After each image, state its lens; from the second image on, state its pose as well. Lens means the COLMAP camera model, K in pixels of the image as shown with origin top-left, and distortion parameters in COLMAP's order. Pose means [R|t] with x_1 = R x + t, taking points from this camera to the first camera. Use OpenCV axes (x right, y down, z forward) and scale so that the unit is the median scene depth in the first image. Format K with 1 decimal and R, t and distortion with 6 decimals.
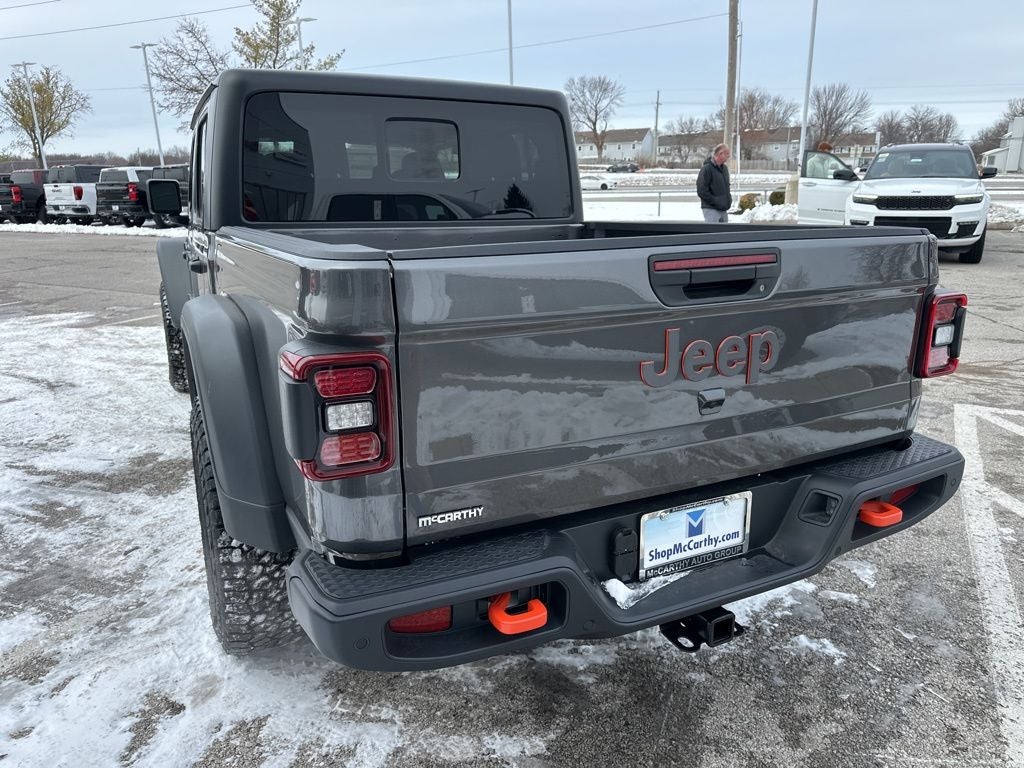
lens RADIAL K [[727.9, 0, 505.5], [0, 727.9, 385.7], [0, 0, 1]] dist [0.008442, -0.011609]
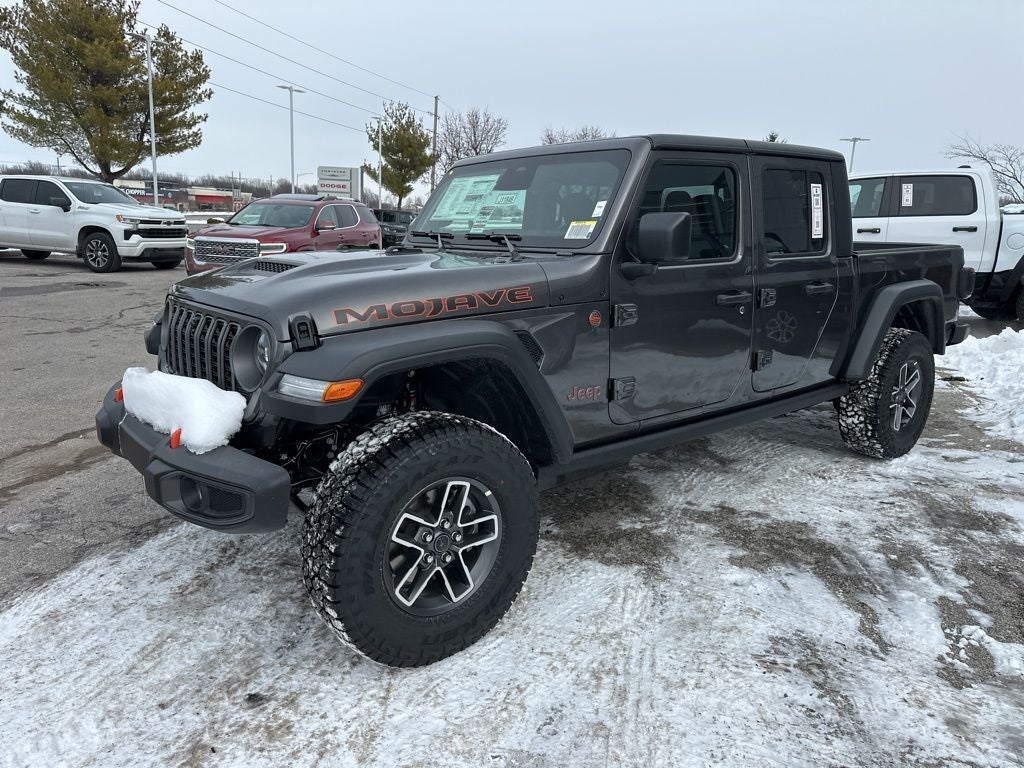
lens RADIAL K [[720.1, 0, 509.2], [0, 720.1, 376.7], [0, 0, 1]] dist [0.043576, -0.048197]
pose [[-0.233013, -0.196282, 0.952459, -1.466013], [0.239887, 0.937551, 0.251896, -0.449664], [-0.942422, 0.287178, -0.171376, 1.698262]]
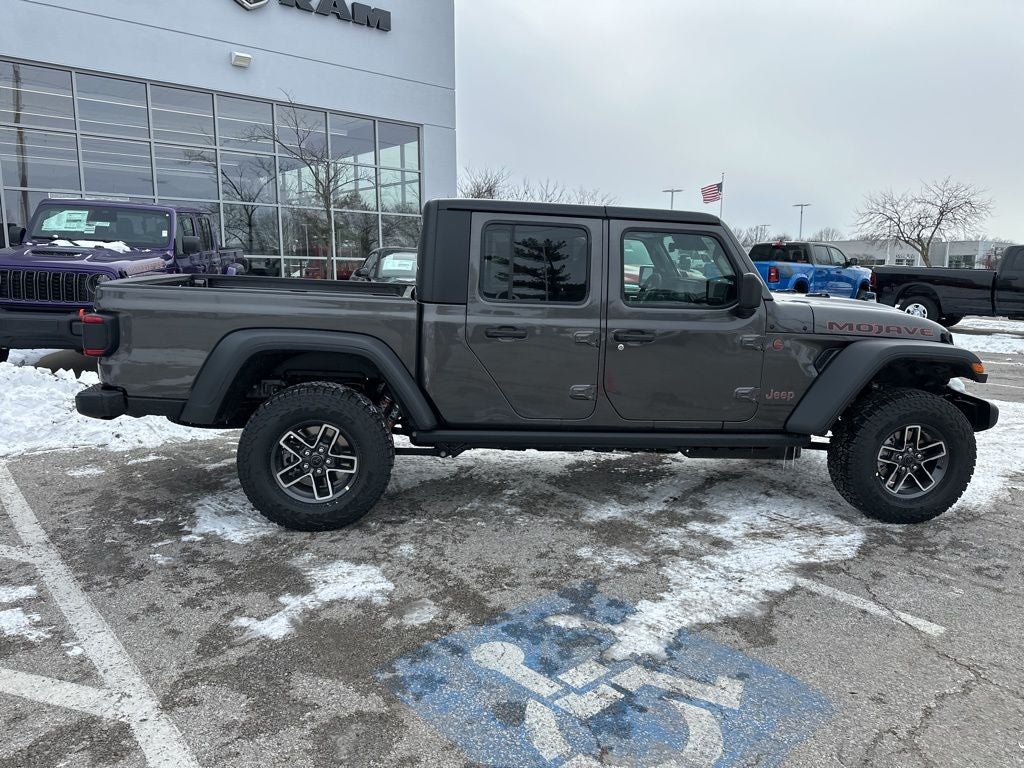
lens RADIAL K [[709.3, 0, 511.5], [0, 709.3, 380.7], [0, 0, 1]] dist [0.054331, -0.061884]
pose [[-0.335210, 0.159618, -0.928524, 1.234676], [-0.269637, 0.928067, 0.256882, -0.463891], [0.902735, 0.336474, -0.268059, 1.561742]]
